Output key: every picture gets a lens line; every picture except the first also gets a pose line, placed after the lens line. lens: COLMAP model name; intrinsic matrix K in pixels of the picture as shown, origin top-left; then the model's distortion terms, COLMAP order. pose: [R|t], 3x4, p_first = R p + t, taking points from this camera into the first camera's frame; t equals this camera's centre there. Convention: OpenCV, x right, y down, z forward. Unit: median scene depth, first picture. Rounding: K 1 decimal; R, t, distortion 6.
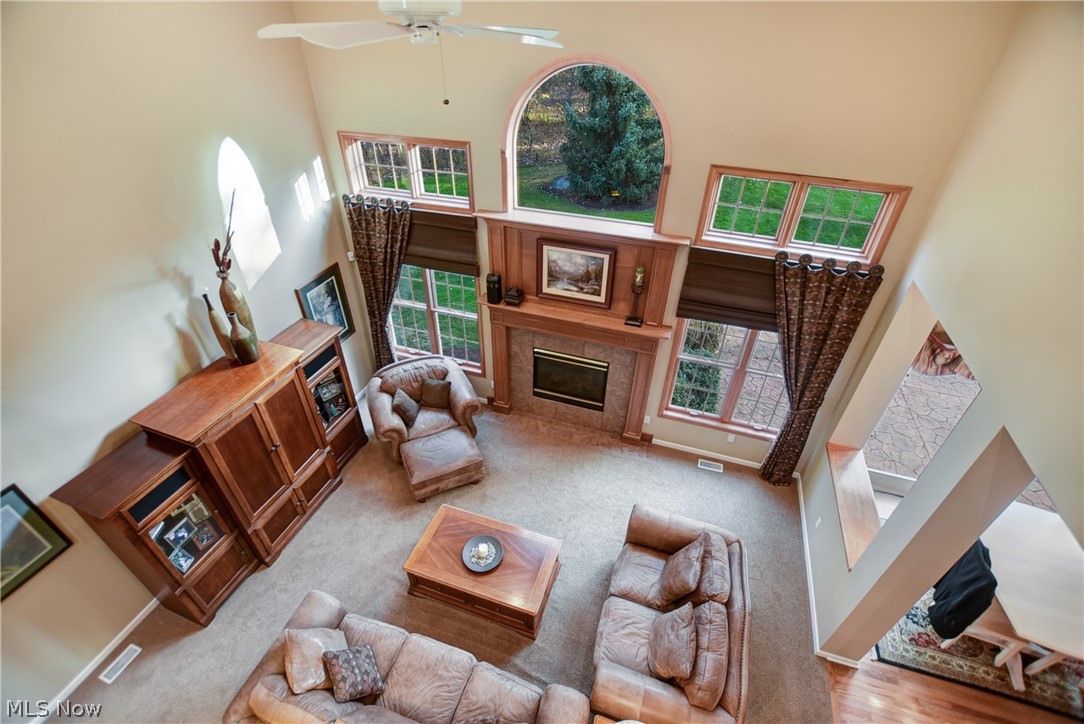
lens RADIAL K [[493.8, 0, 533.4], [0, 493.8, 355.6], [0, 0, 1]] dist [-0.005935, 0.001570]
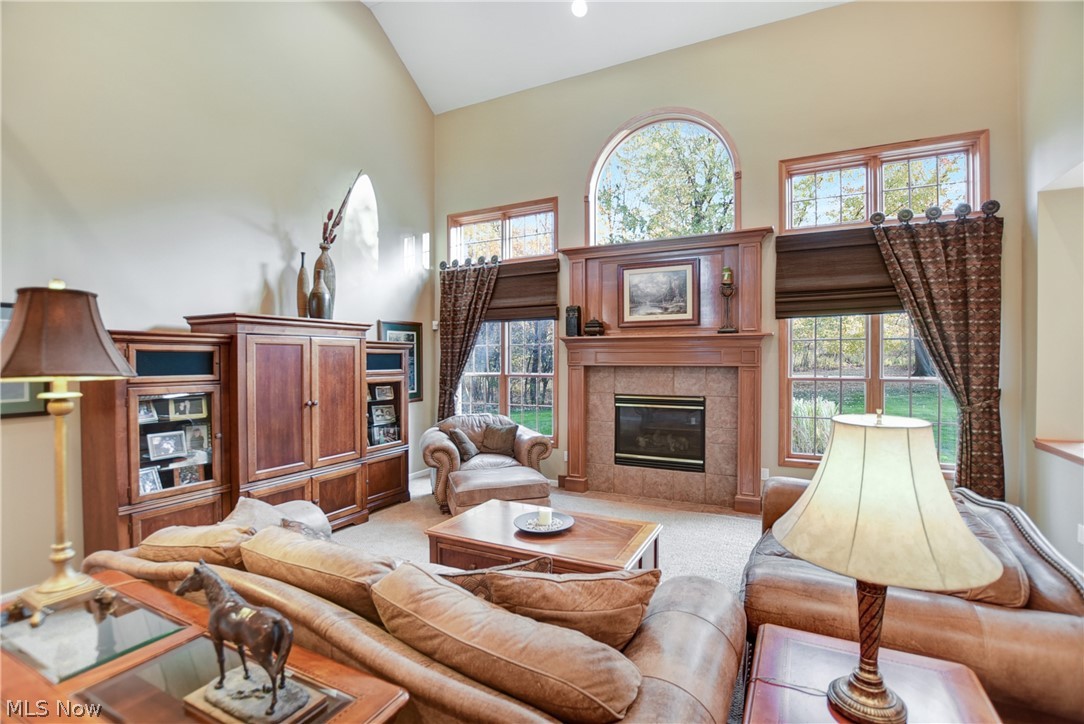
lens RADIAL K [[493.8, 0, 543.0], [0, 493.8, 346.7], [0, 0, 1]] dist [-0.005935, 0.001570]
pose [[0.991884, -0.003792, -0.127092, -0.016260], [-0.073032, 0.801229, -0.593884, 0.509576], [0.104082, 0.598345, 0.794449, 0.266199]]
